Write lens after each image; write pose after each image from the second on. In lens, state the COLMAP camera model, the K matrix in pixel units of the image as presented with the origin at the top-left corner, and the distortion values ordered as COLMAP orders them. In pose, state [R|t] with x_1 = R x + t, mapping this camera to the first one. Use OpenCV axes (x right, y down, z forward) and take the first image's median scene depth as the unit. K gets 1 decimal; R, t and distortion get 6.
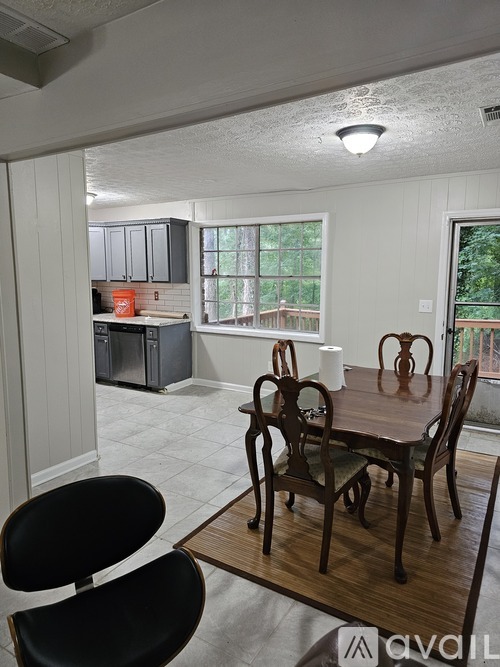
lens RADIAL K [[448.5, 0, 250.0], [0, 448.5, 333.5], [0, 0, 1]] dist [0.071675, -0.080412]
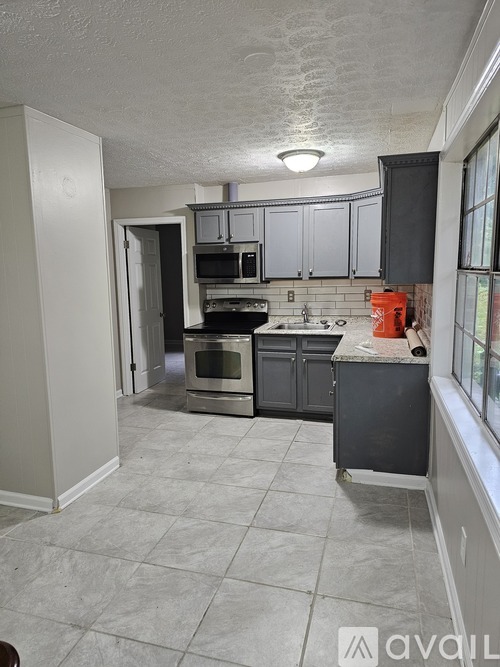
lens RADIAL K [[454.1, 0, 250.0], [0, 454.1, 333.5], [0, 0, 1]] dist [0.005552, 0.000974]
pose [[0.265334, 0.138741, -0.954122, 0.444813], [-0.117367, 0.986881, 0.110866, -0.144668], [0.956986, 0.082565, 0.278137, 1.086159]]
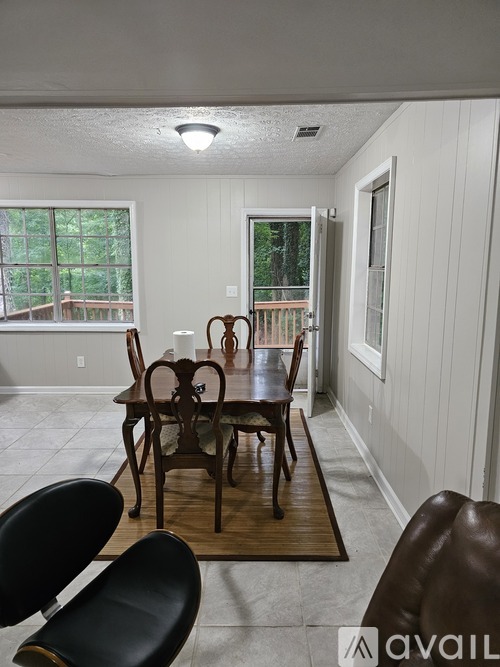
lens RADIAL K [[448.5, 0, 250.0], [0, 448.5, 333.5], [0, 0, 1]] dist [0.071675, -0.080412]
pose [[0.856303, -0.082449, 0.509851, -0.186105], [0.071535, 0.996594, 0.041017, 0.002874], [-0.511496, 0.001349, 0.859285, 0.006889]]
